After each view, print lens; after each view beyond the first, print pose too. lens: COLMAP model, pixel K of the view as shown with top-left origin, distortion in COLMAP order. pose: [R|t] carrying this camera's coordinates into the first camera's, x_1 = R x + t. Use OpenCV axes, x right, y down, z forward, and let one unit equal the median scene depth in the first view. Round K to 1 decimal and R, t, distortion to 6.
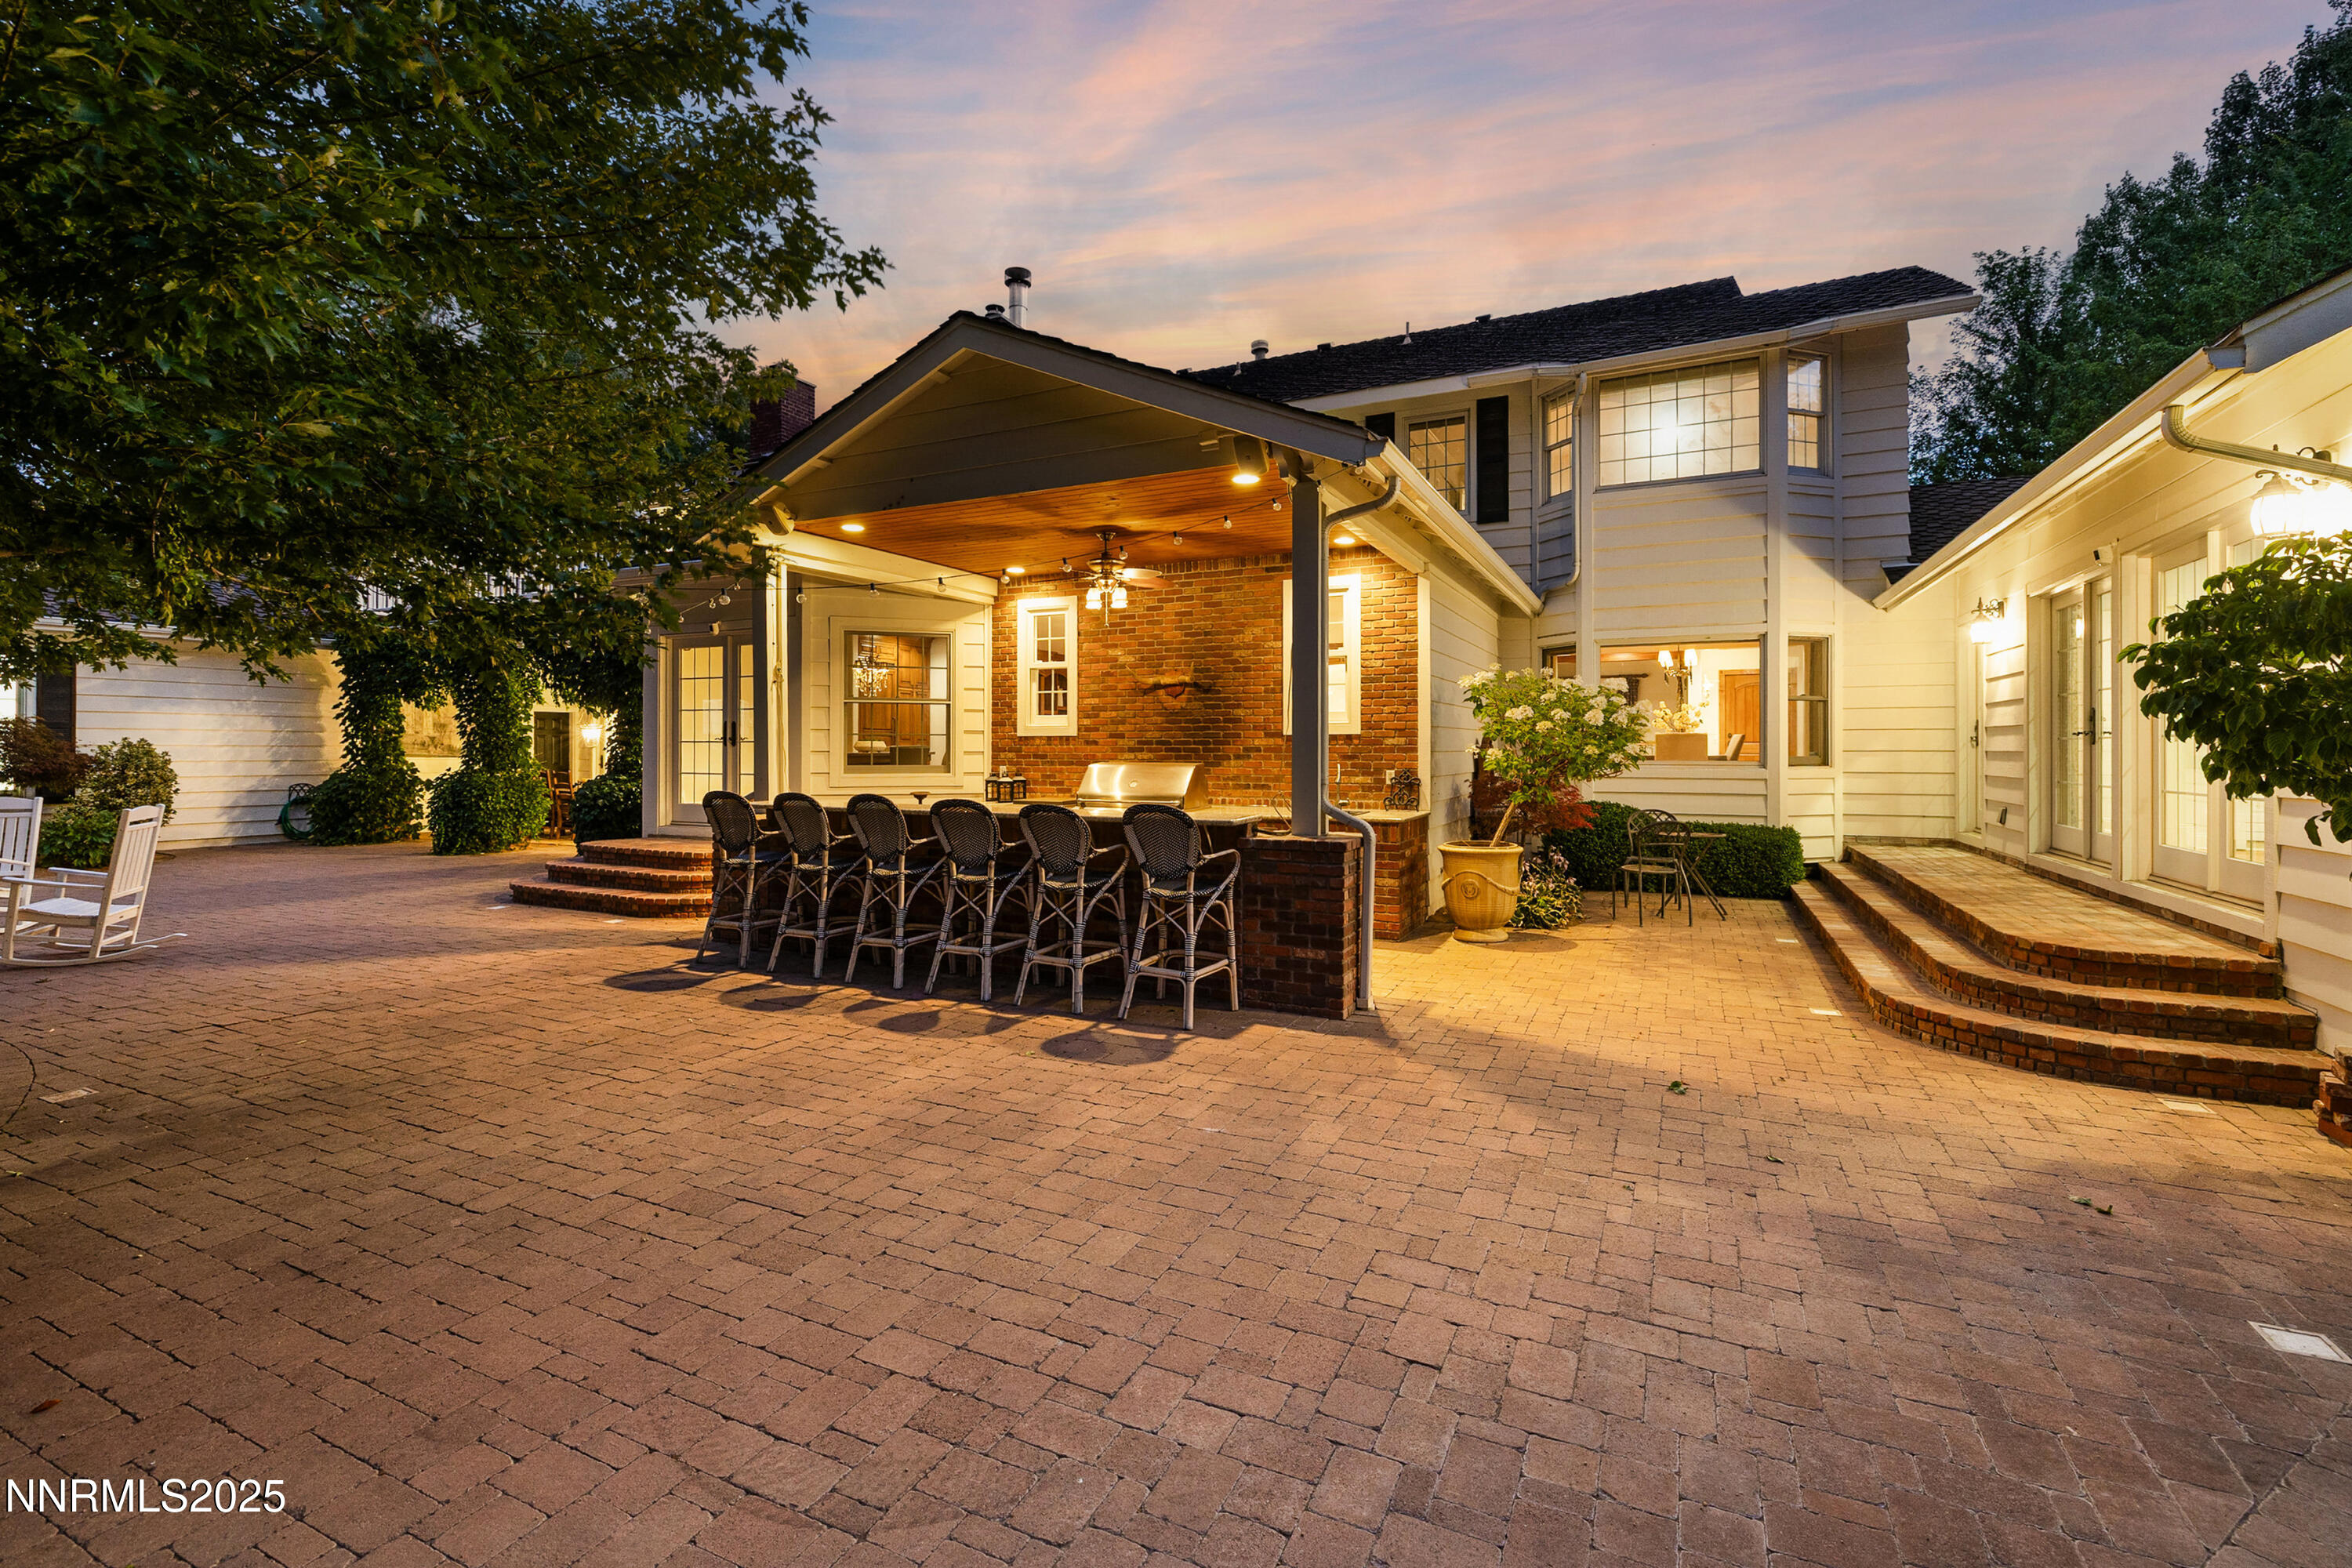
lens RADIAL K [[1021.0, 0, 1177.9], [0, 1021.0, 762.3], [0, 0, 1]] dist [0.000140, -0.000106]
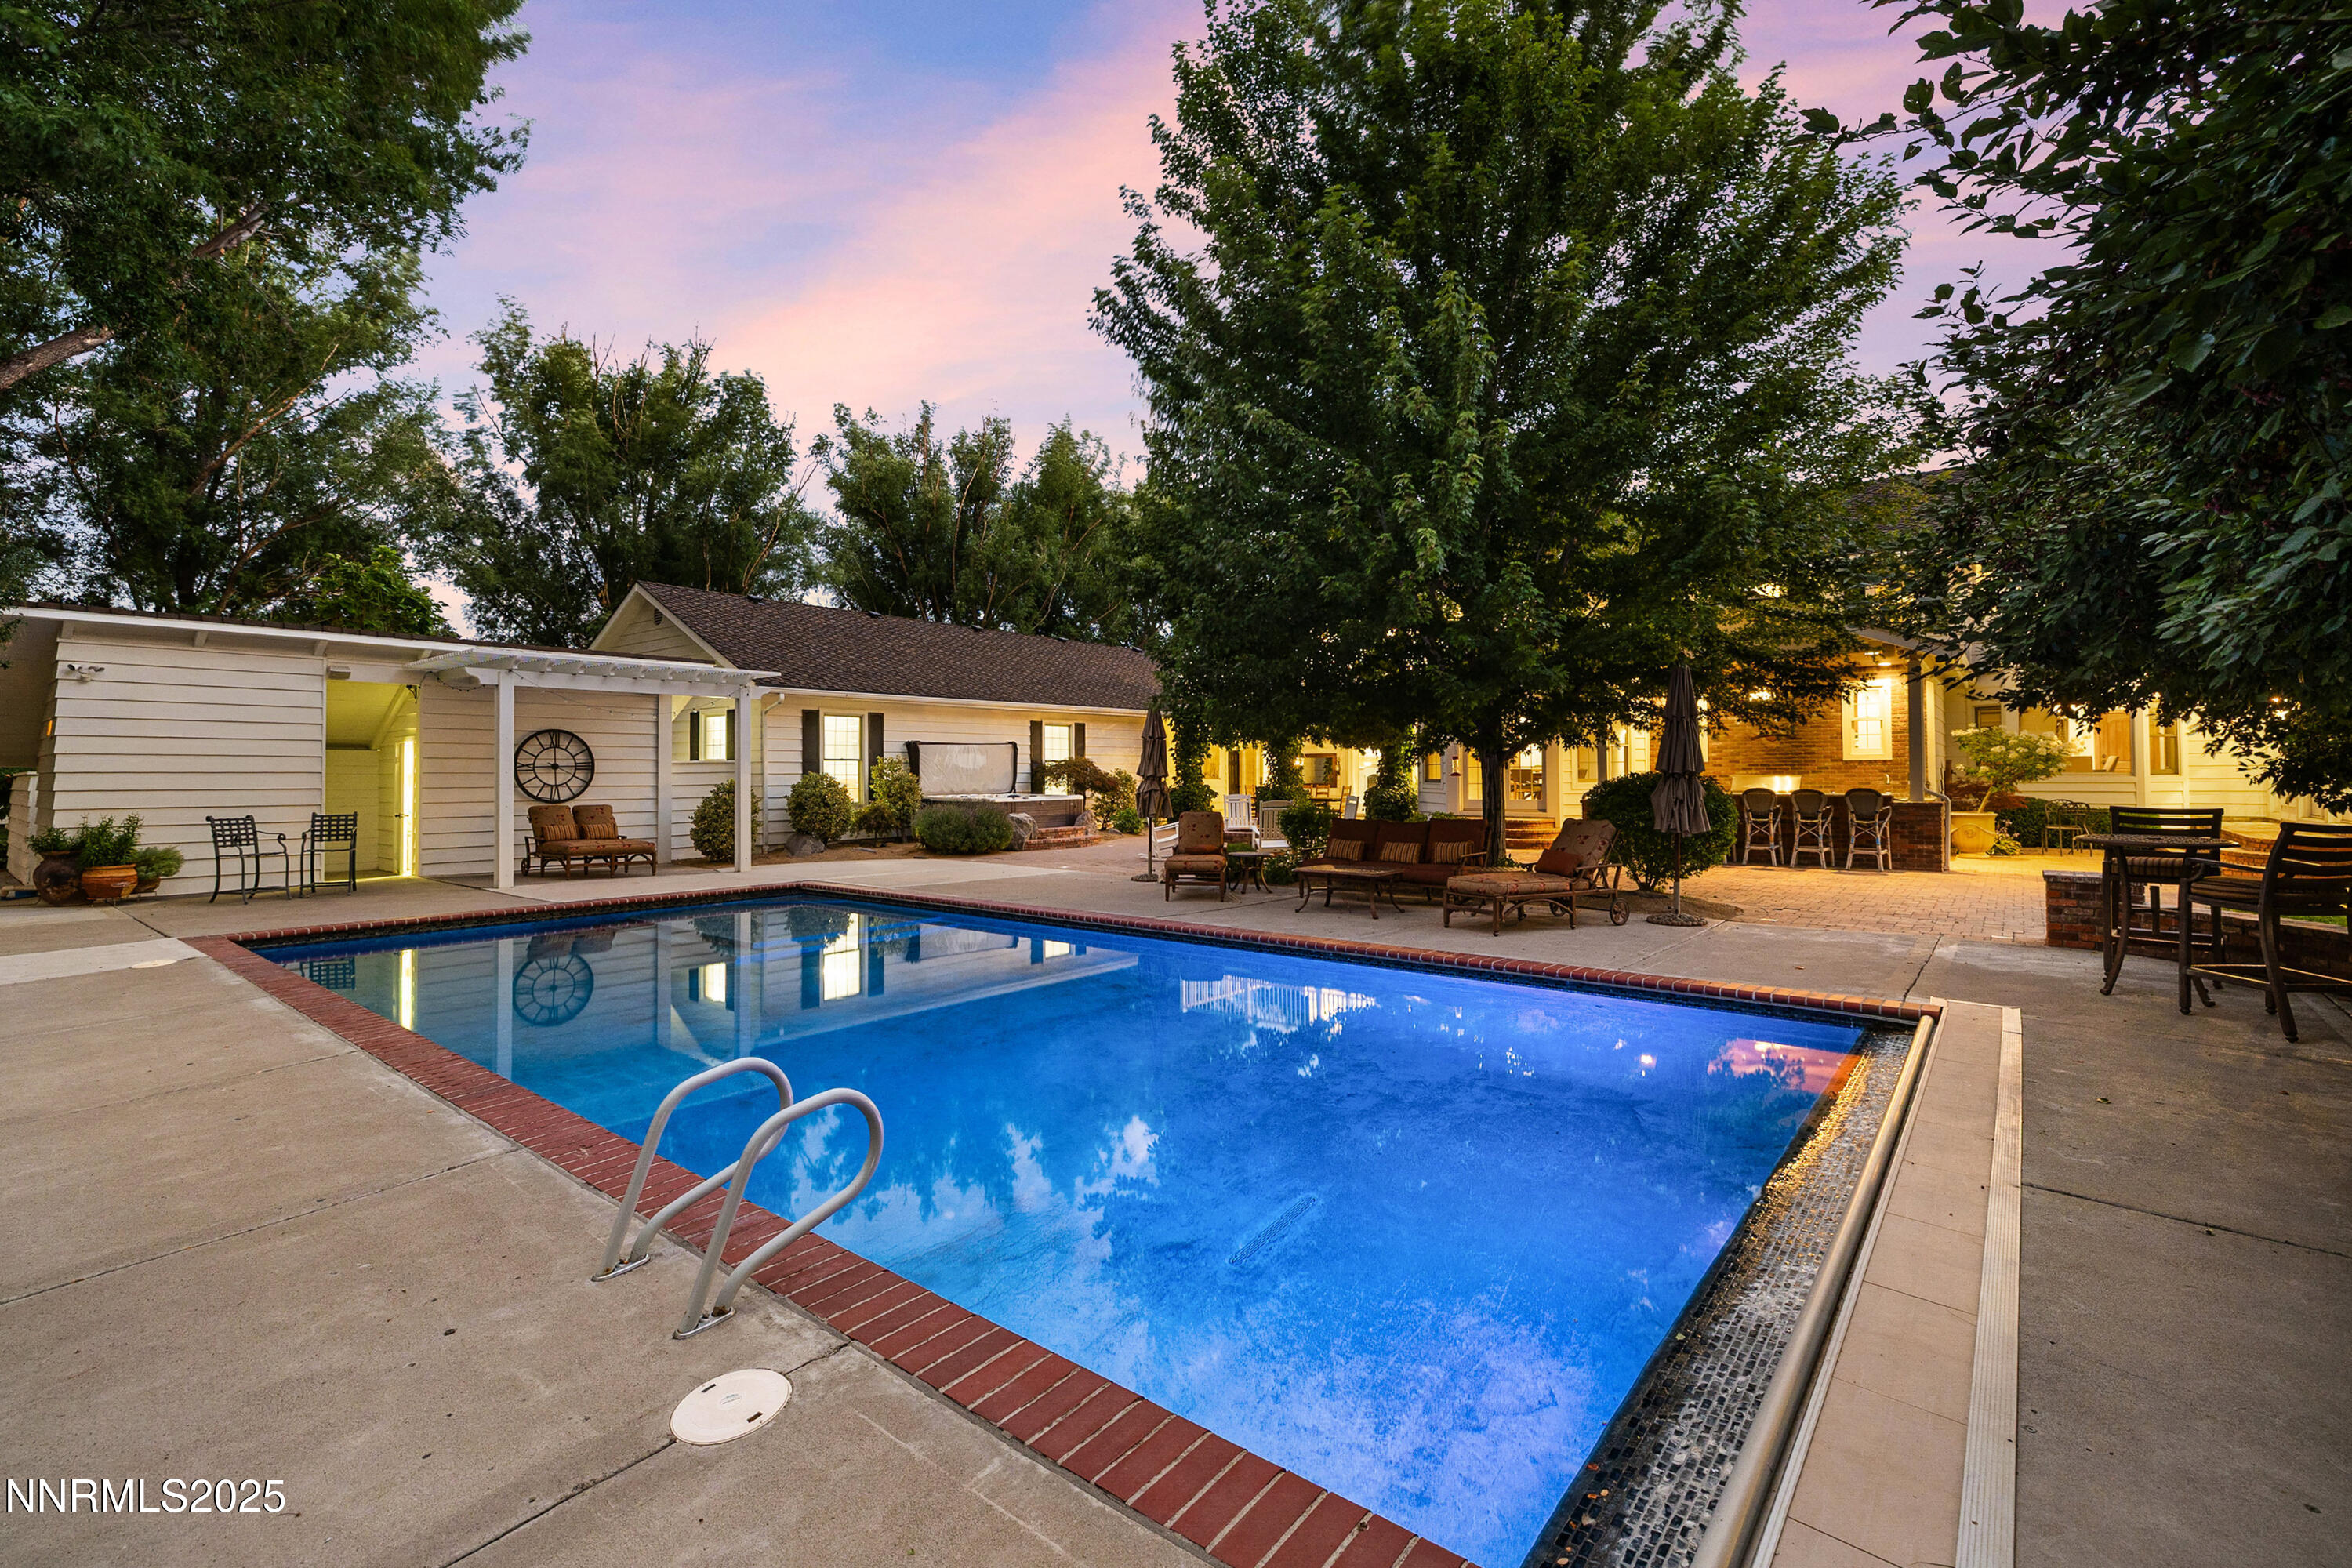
lens RADIAL K [[1021.0, 0, 1176.0], [0, 1021.0, 787.2], [0, 0, 1]] dist [0.000140, -0.000106]
pose [[0.973824, -0.006451, -0.227214, -0.702163], [0.006198, 0.999979, -0.001826, 0.019952], [0.227221, 0.000370, 0.973843, -1.202236]]
